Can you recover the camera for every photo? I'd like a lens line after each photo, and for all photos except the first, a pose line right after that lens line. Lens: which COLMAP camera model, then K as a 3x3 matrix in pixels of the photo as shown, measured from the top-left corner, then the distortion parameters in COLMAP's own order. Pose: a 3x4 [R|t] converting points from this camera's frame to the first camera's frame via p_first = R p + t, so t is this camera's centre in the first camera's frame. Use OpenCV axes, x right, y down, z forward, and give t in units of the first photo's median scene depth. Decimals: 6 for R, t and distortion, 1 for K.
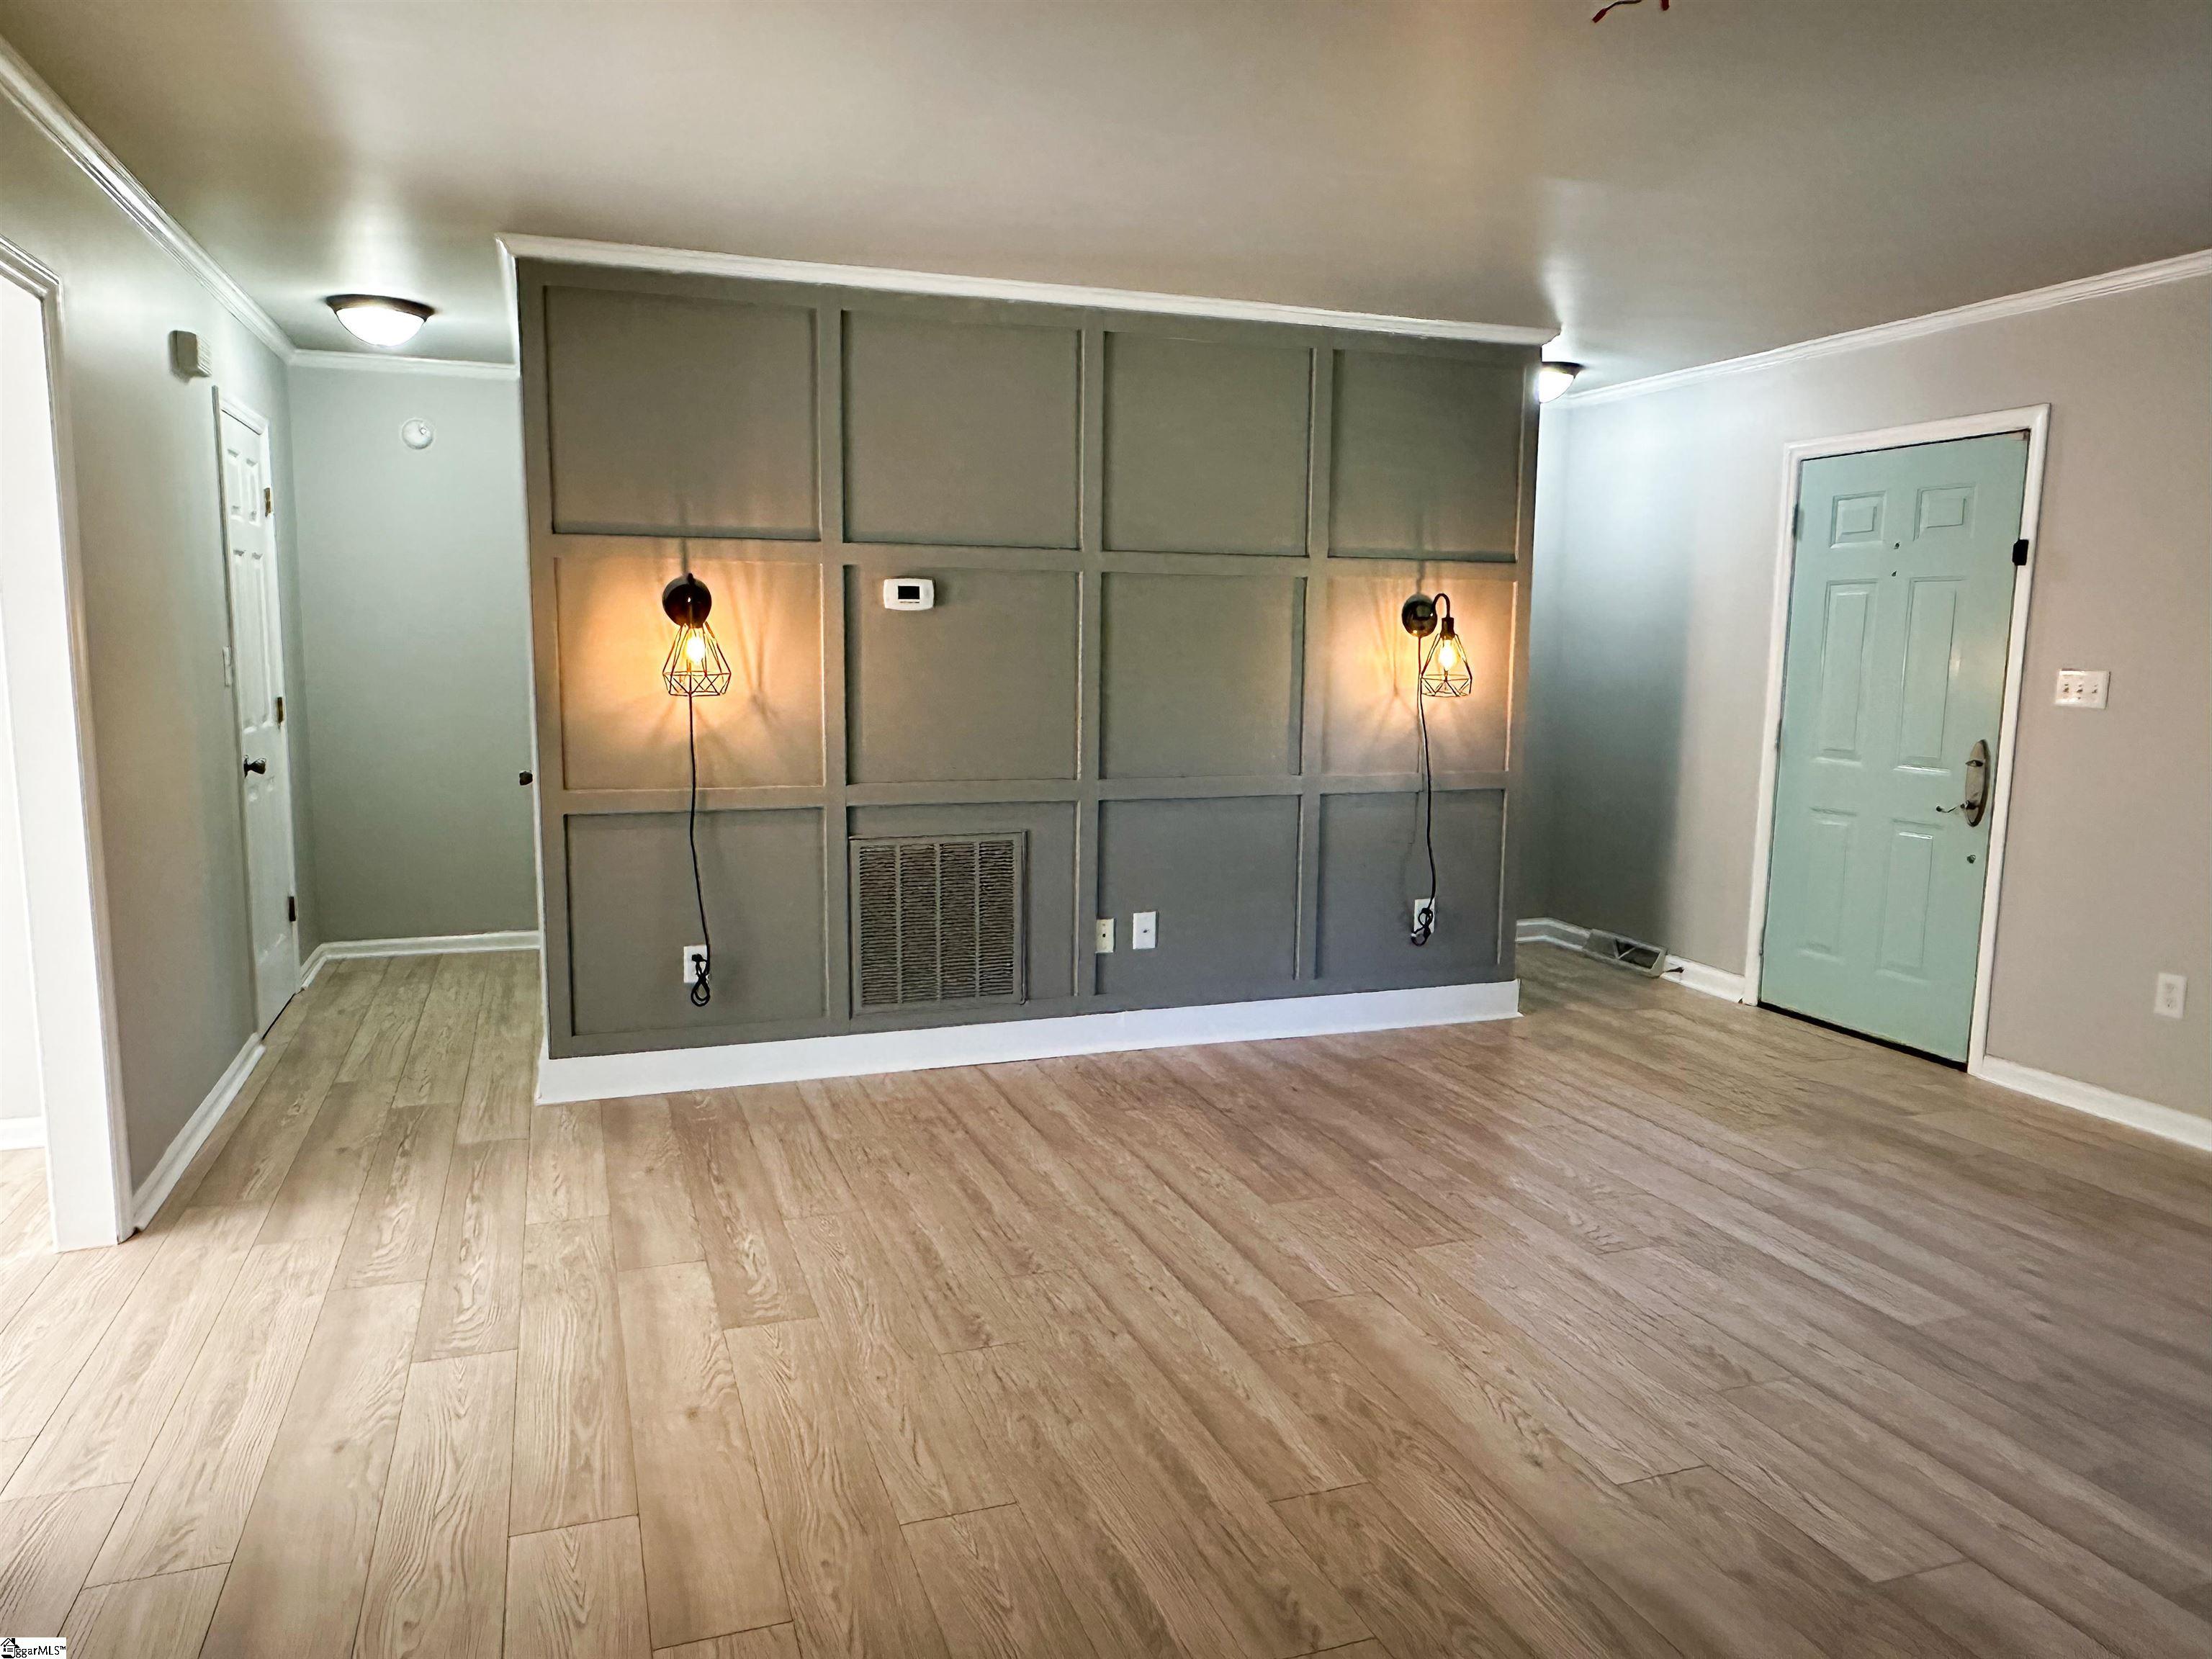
lens RADIAL K [[1485.0, 0, 1100.8], [0, 1485.0, 836.5], [0, 0, 1]] dist [0.007385, 0.002592]
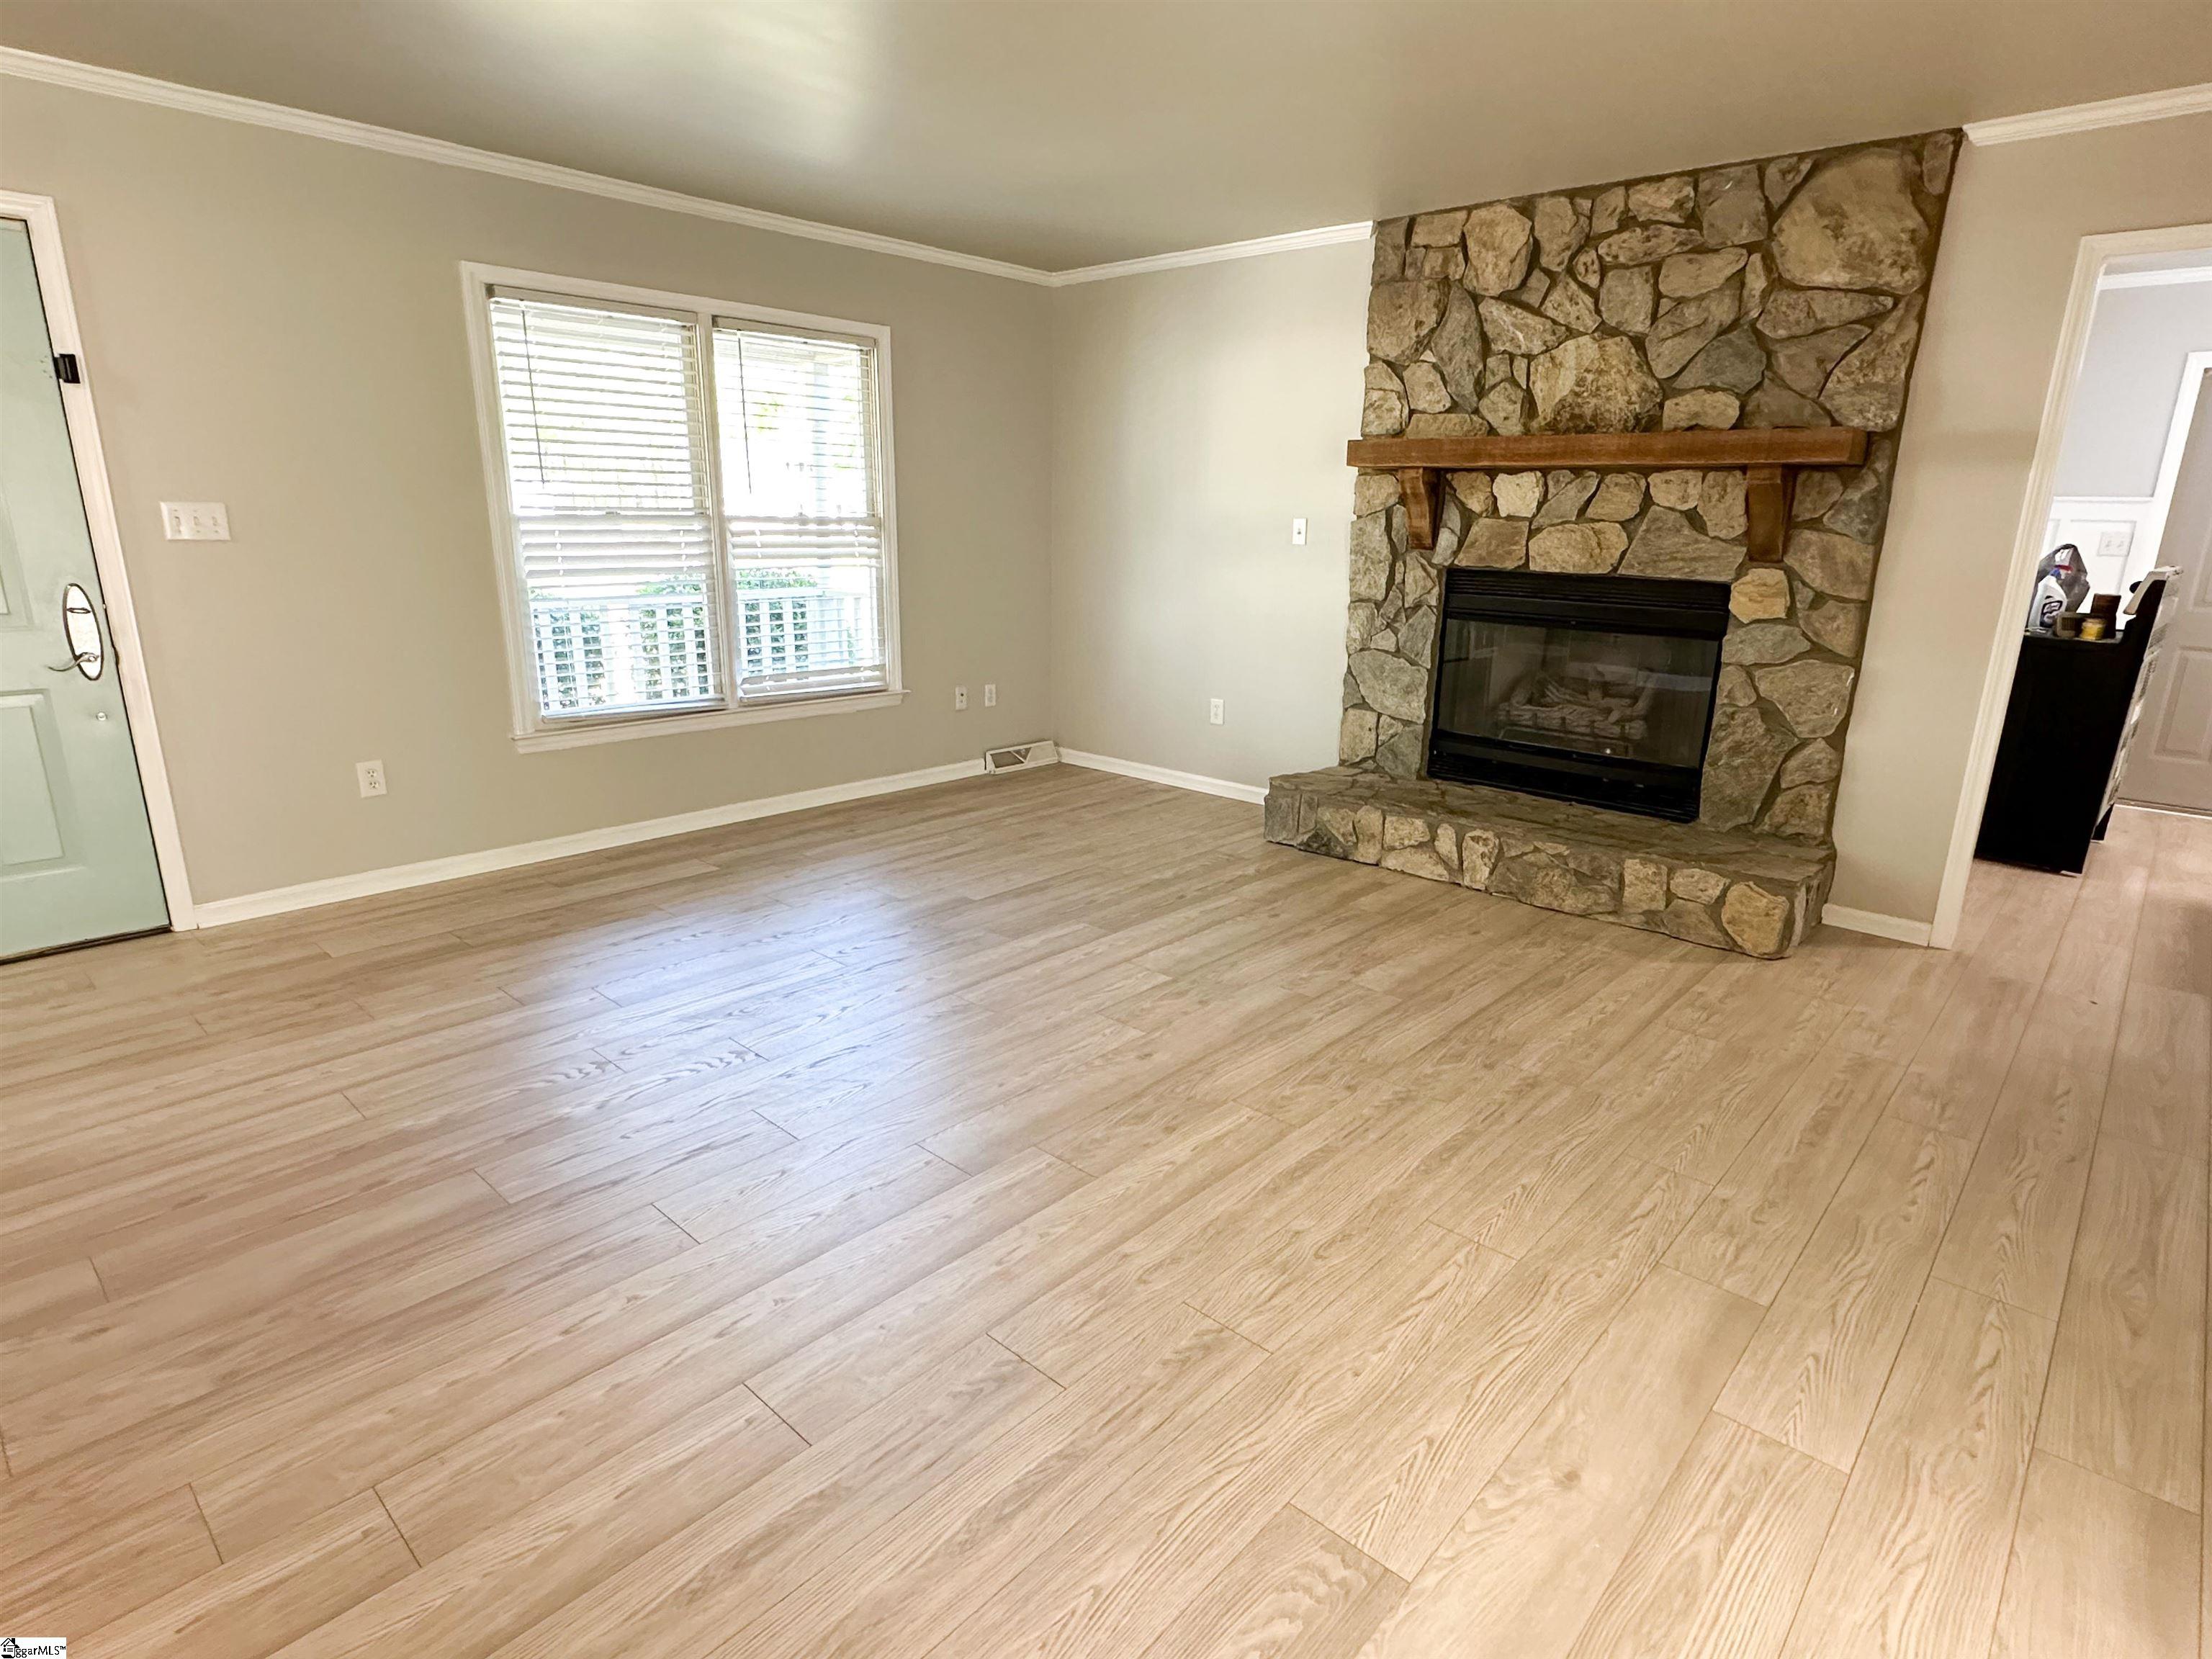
lens RADIAL K [[1176.8, 0, 1106.7], [0, 1176.8, 831.9], [0, 0, 1]] dist [0.005375, 0.000197]
pose [[-0.460143, -0.256044, 0.850124, -0.396181], [0.095820, 0.937599, 0.334254, -0.119578], [-0.882659, 0.235264, -0.406896, 0.902261]]
